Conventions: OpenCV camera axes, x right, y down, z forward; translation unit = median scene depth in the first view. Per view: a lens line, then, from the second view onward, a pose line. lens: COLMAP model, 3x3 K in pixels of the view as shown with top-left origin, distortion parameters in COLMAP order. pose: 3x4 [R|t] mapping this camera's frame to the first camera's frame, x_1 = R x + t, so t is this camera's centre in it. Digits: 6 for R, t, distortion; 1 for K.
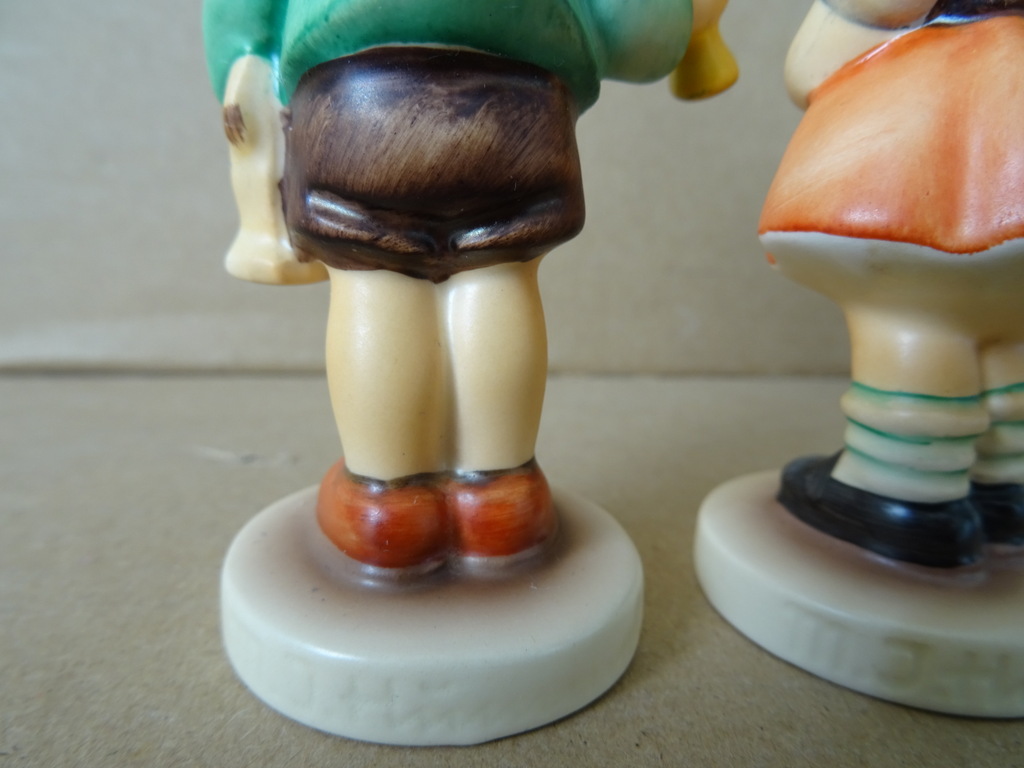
lens RADIAL K [[718.5, 0, 508.4], [0, 718.5, 385.8], [0, 0, 1]] dist [0.004134, -0.026935]
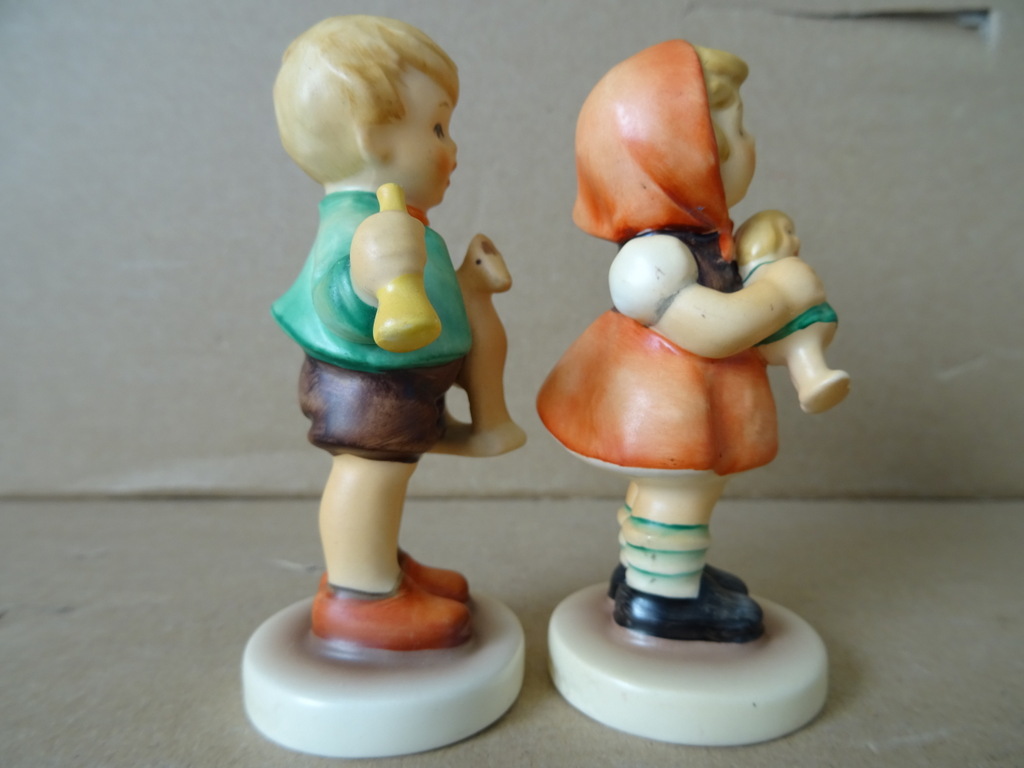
lens RADIAL K [[718.5, 0, 513.0], [0, 718.5, 380.1], [0, 0, 1]] dist [0.004134, -0.026935]
pose [[0.993608, -0.018865, -0.111300, 0.340369], [0.002125, 0.988888, -0.148648, -0.096328], [0.112867, 0.147461, 0.982607, -0.676068]]
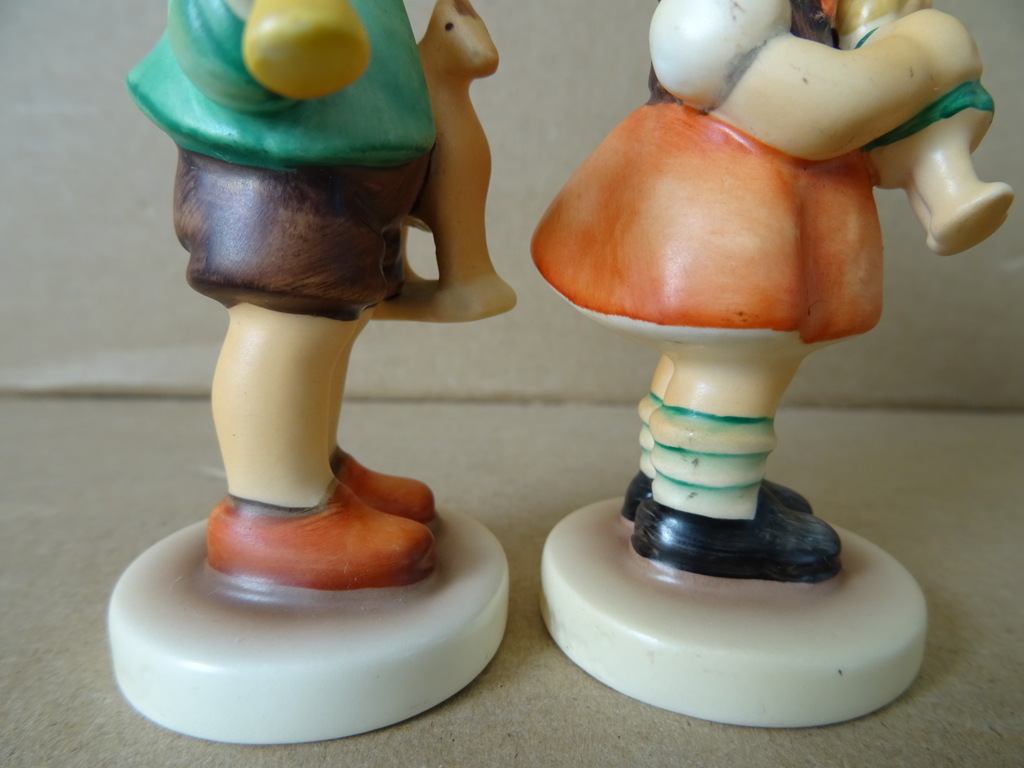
lens RADIAL K [[718.5, 0, 513.3], [0, 718.5, 382.7], [0, 0, 1]] dist [0.004134, -0.026935]
pose [[0.995538, 0.007891, -0.094035, 0.283782], [-0.011231, 0.999323, -0.035046, -0.020459], [0.093694, 0.035946, 0.994952, -0.117469]]
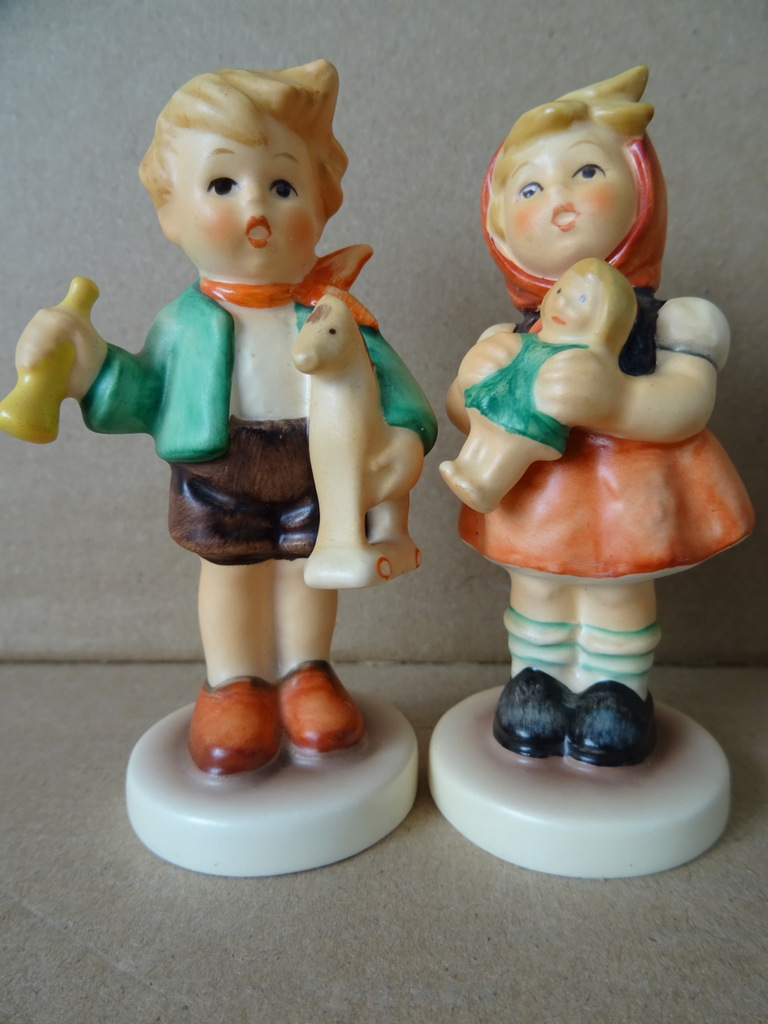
lens RADIAL K [[718.5, 0, 387.6], [0, 718.5, 514.7], [0, 0, 1]] dist [0.004134, -0.026935]
pose [[0.985650, -0.019570, -0.167661, 0.746936], [0.007071, 0.997172, -0.074823, -0.374636], [0.168651, 0.072564, 0.983001, 0.428015]]
